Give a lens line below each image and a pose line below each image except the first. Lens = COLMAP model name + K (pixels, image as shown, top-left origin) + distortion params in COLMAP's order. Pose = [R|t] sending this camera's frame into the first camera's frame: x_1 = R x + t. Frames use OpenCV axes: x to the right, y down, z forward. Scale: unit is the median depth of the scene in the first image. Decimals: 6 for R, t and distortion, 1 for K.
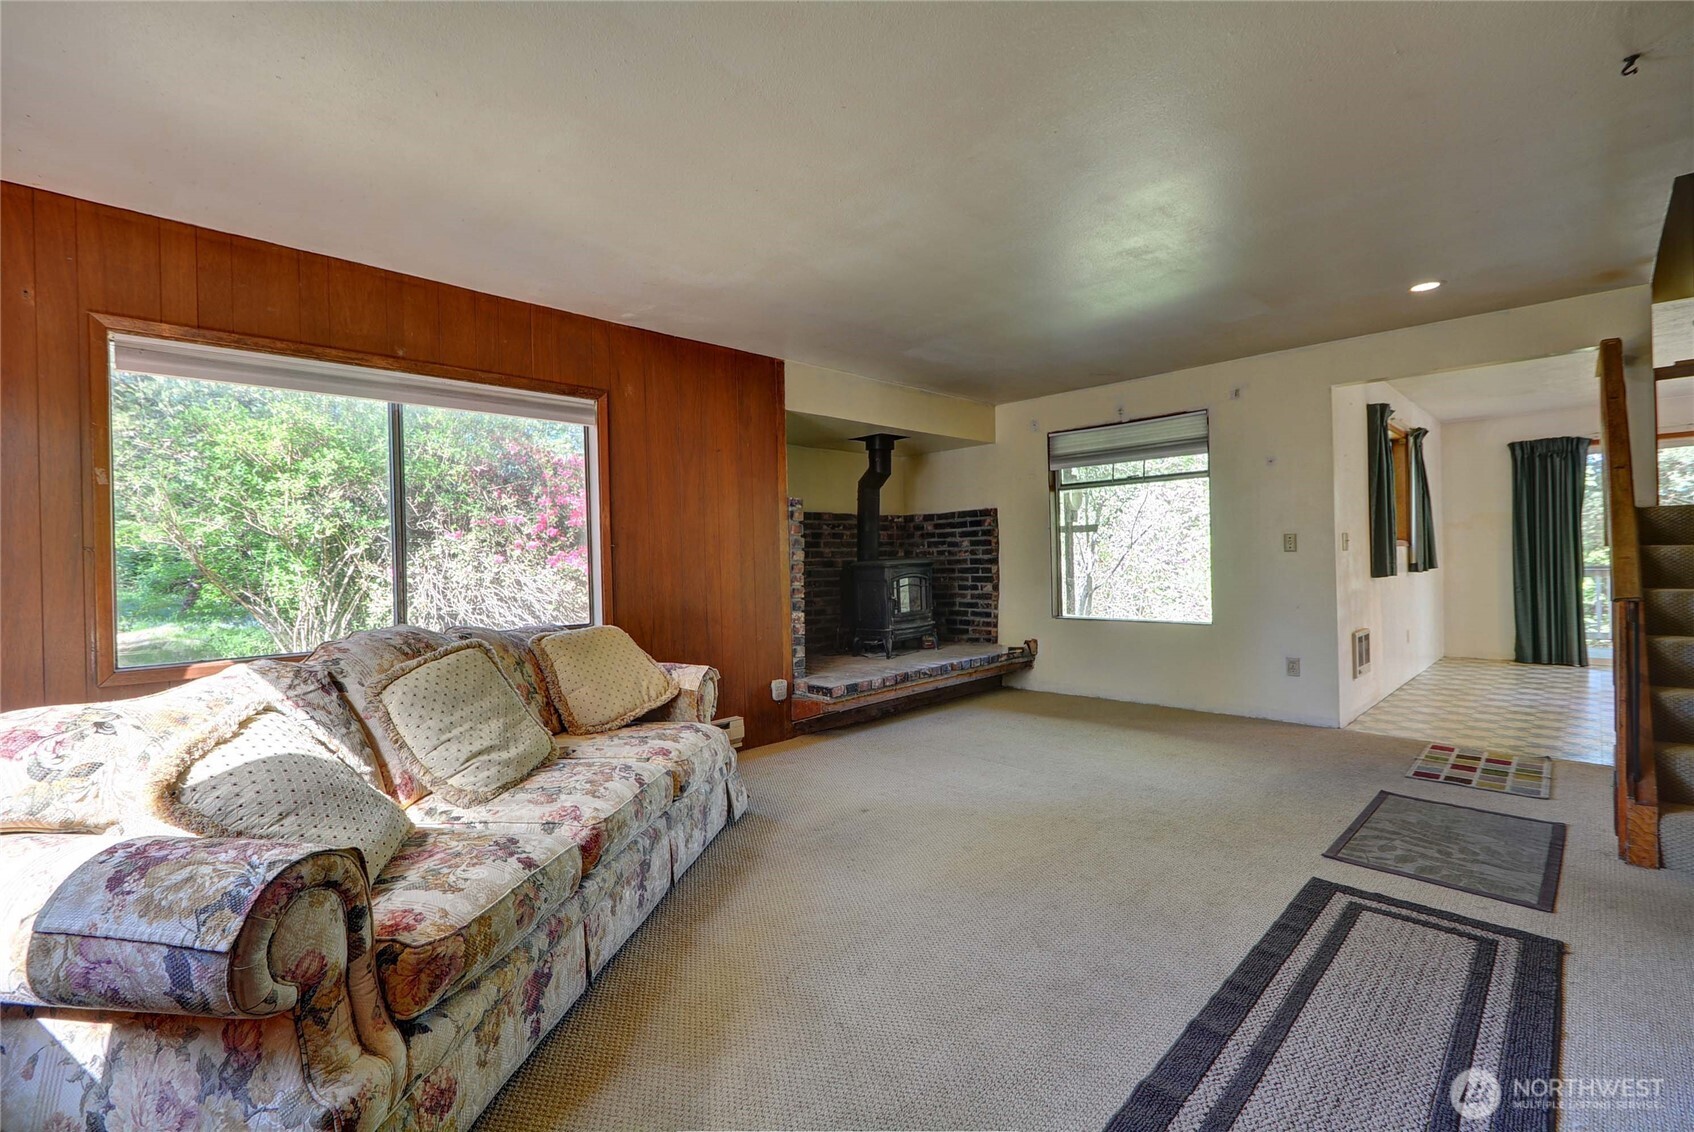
lens RADIAL K [[732.0, 0, 847.0], [0, 732.0, 566.0], [0, 0, 1]] dist [-0.000944, -0.000292]
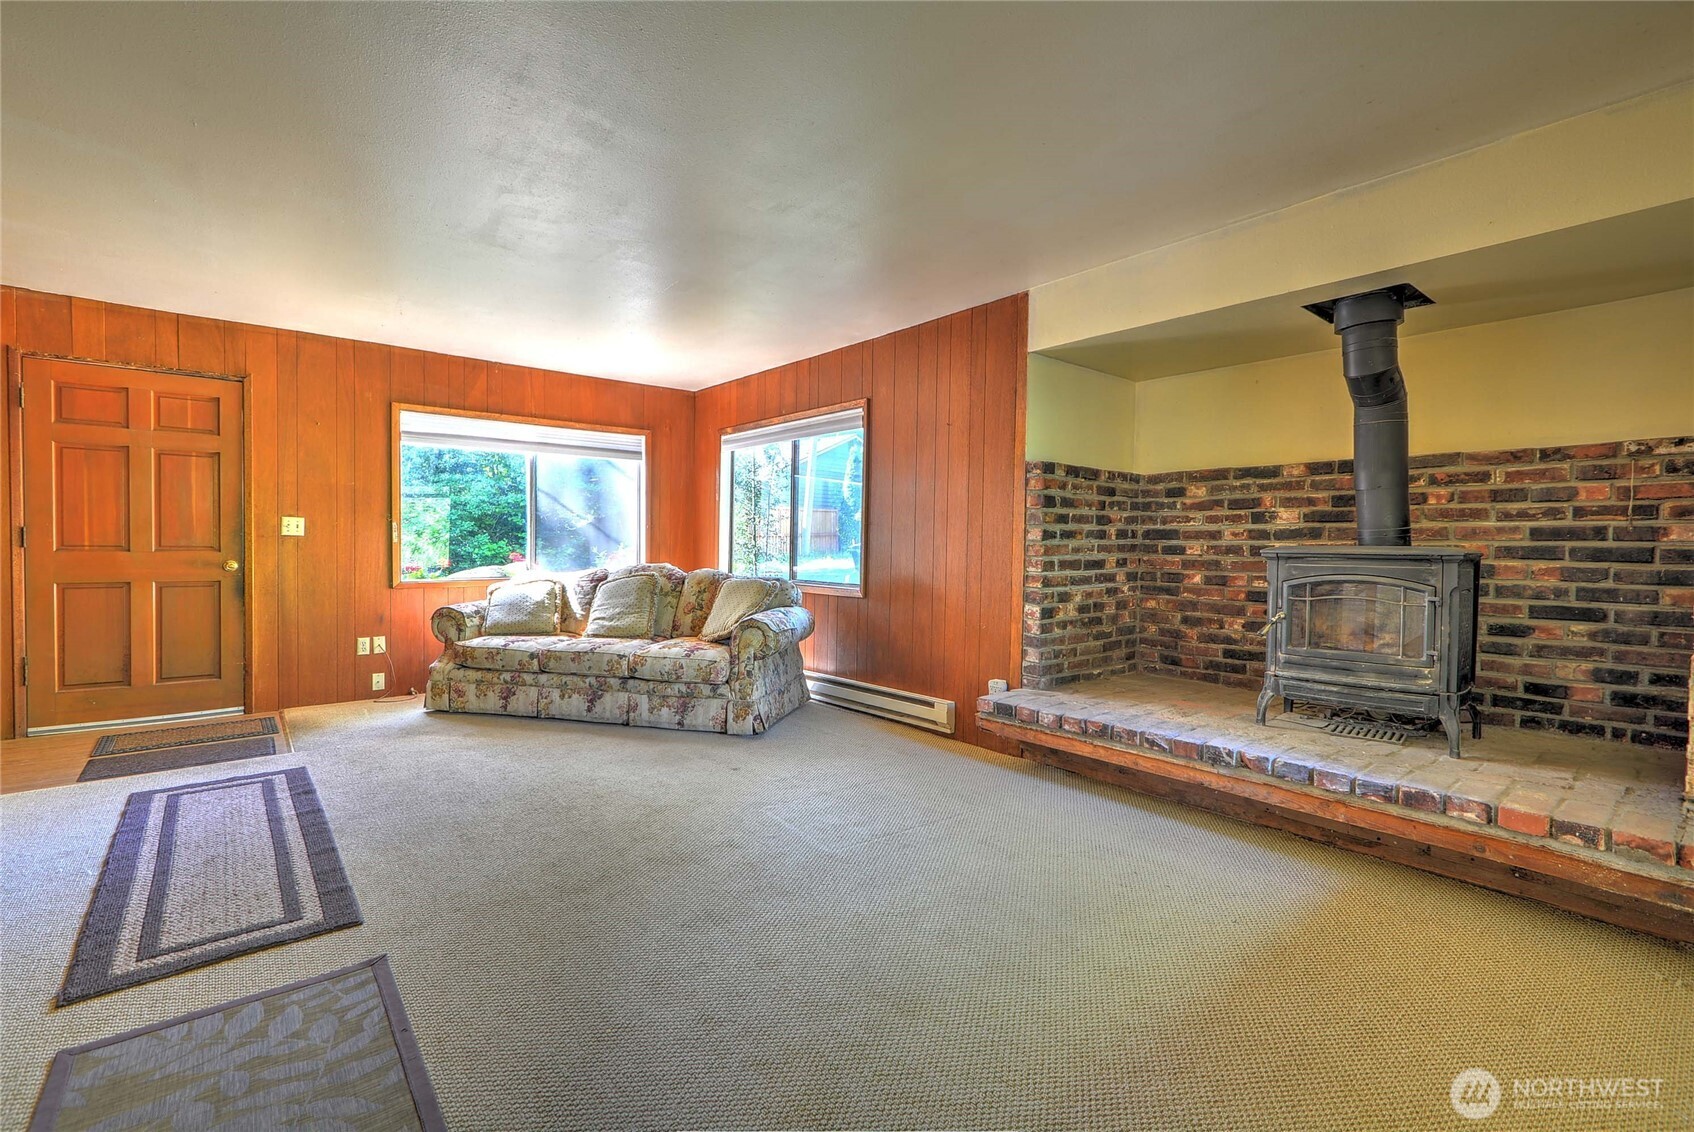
lens RADIAL K [[761.5, 0, 847.0], [0, 761.5, 566.0], [0, 0, 1]] dist [0.002775, 0.000162]
pose [[-0.093997, 0.055207, -0.994041, 0.783748], [-0.017162, 0.998223, 0.057063, -0.023568], [0.995425, 0.022423, -0.092883, 0.889119]]
